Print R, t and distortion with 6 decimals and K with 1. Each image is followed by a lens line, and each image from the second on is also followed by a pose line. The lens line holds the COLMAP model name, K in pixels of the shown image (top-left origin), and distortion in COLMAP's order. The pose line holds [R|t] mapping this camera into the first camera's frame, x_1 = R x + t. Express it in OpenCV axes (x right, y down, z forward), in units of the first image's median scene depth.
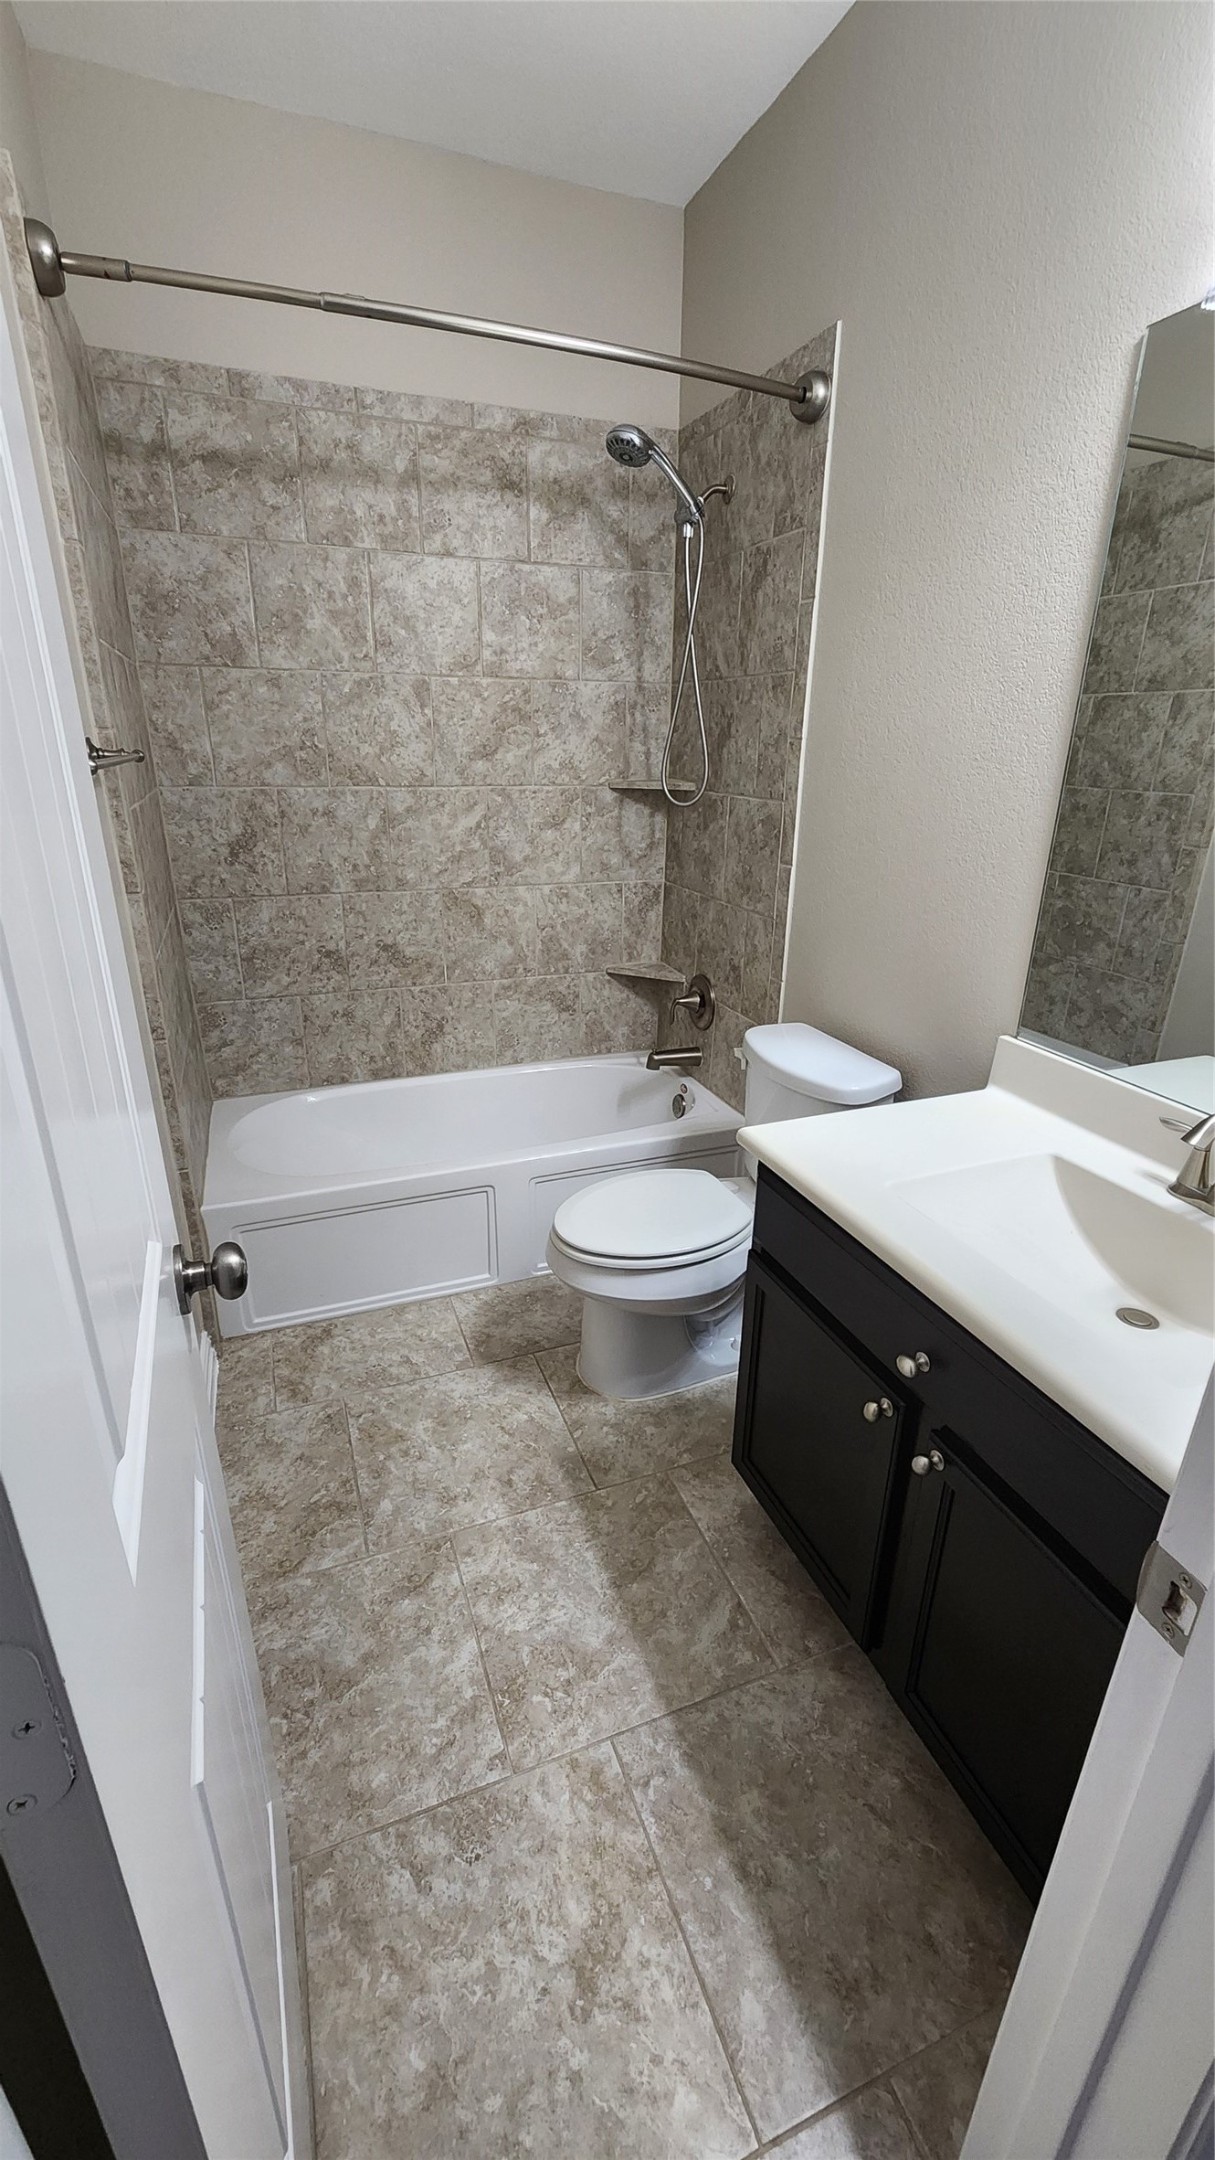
lens RADIAL K [[888.8, 0, 609.3], [0, 888.8, 1078.5], [0, 0, 1]] dist [-0.002048, 0.000369]
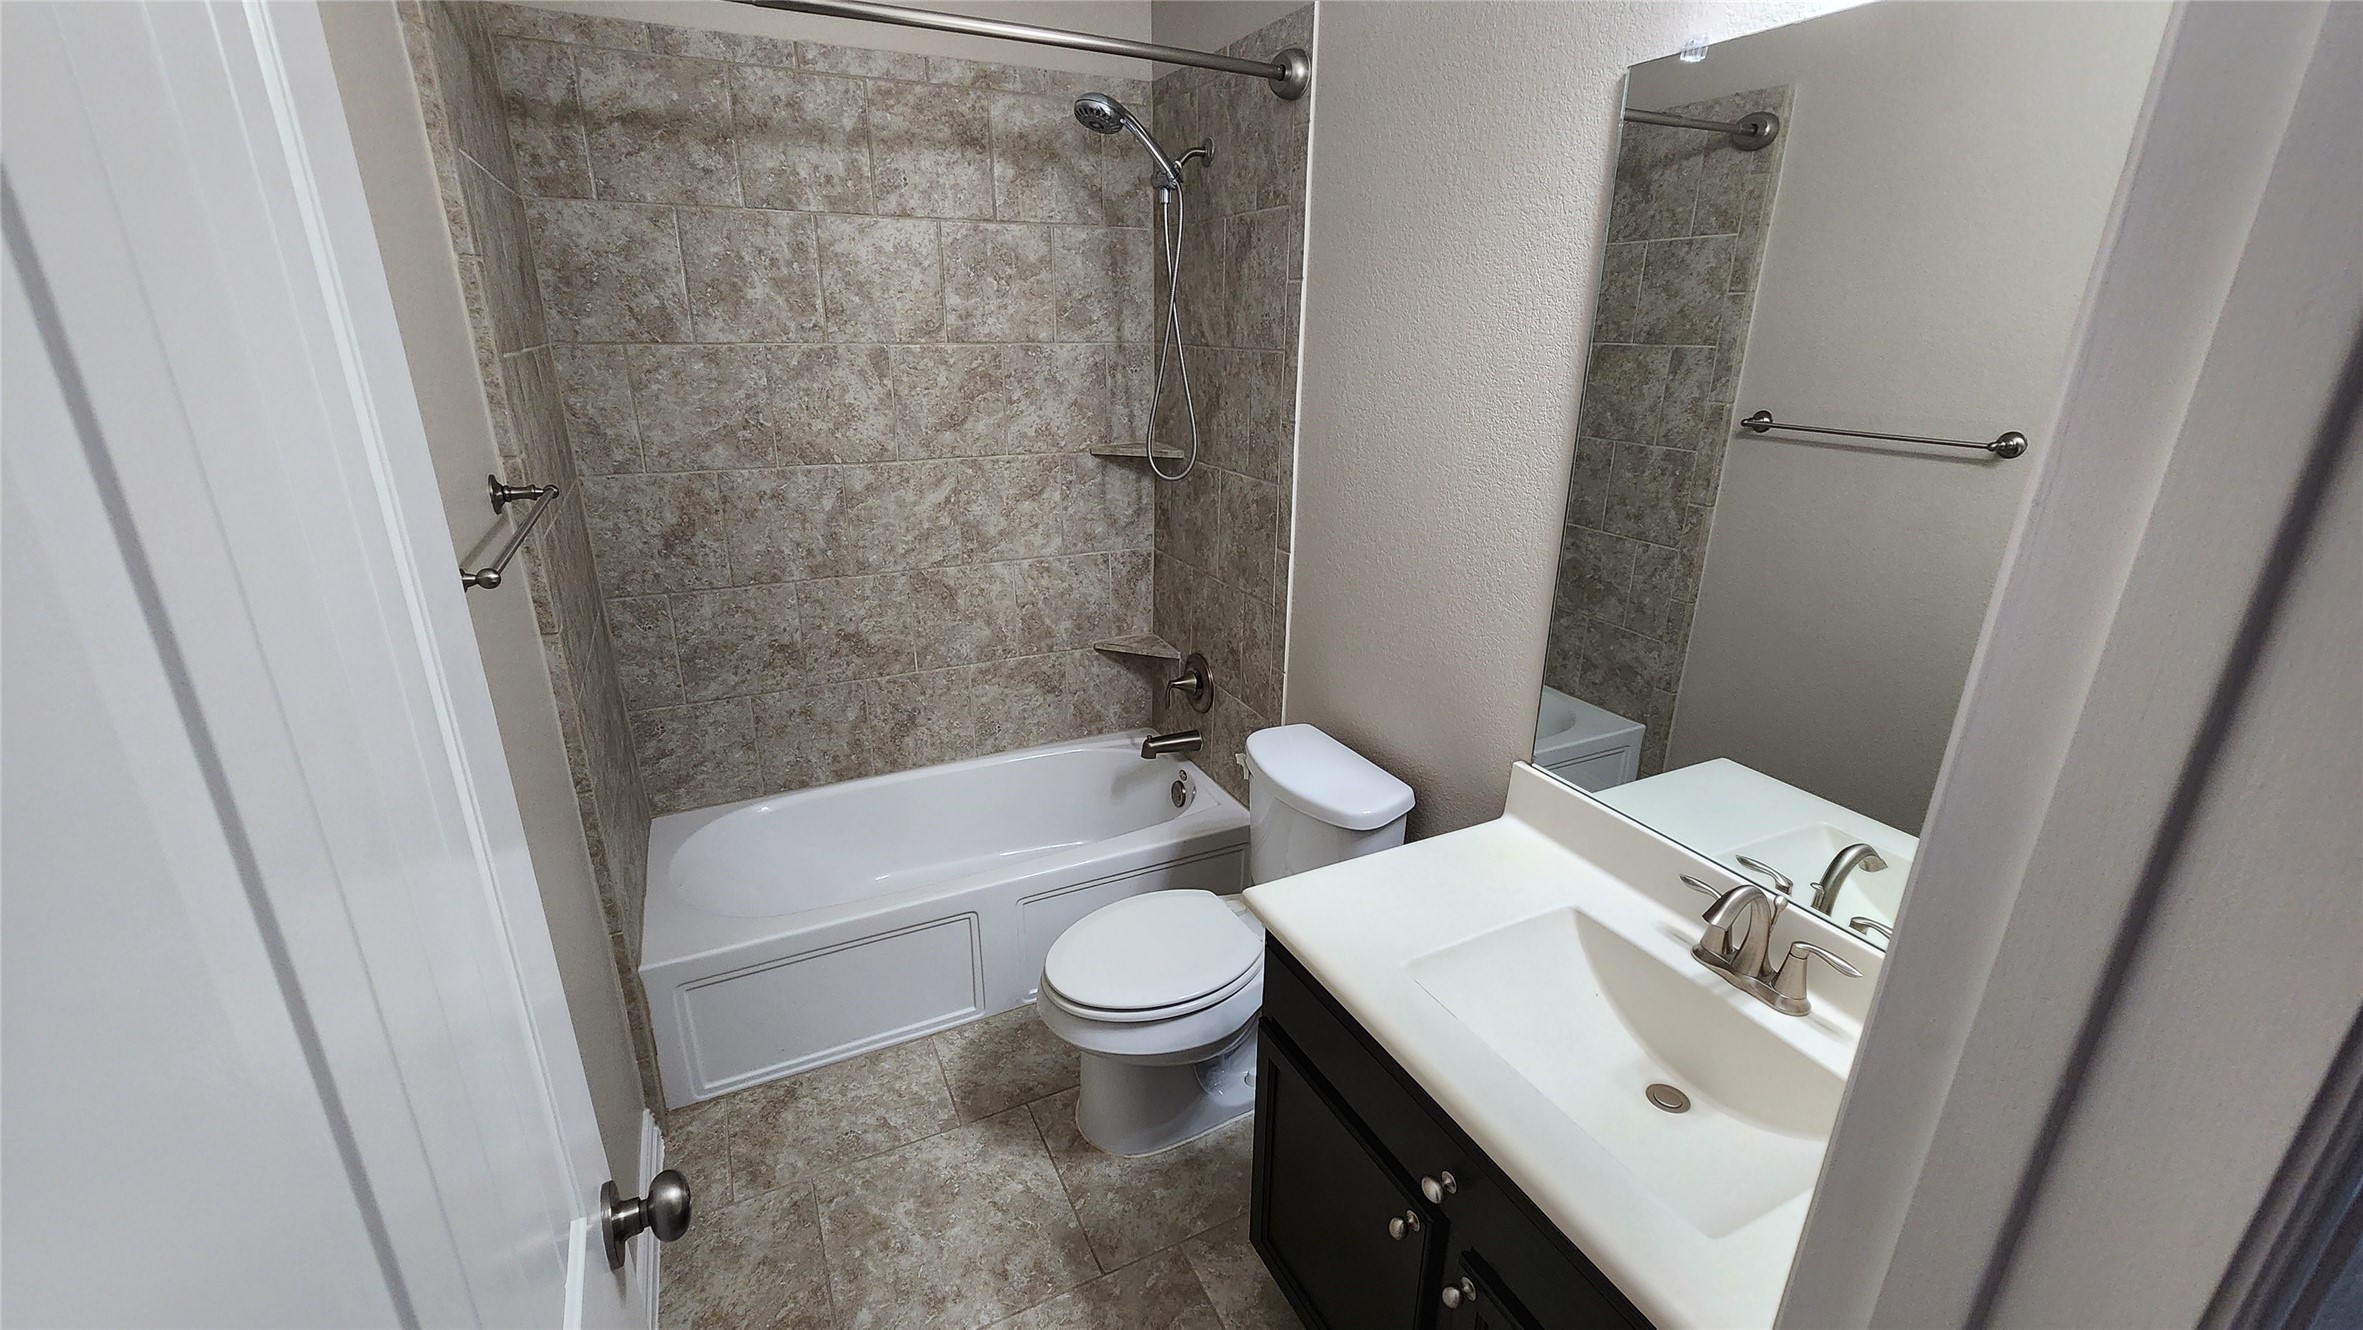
lens RADIAL K [[966.6, 0, 1178.7], [0, 966.6, 661.0], [0, 0, 1]] dist [-0.002453, 0.001176]
pose [[0.996289, -0.034188, 0.078988, 0.005116], [0.036172, 0.999061, -0.023828, -0.102040], [-0.078099, 0.026597, 0.996591, 0.001079]]
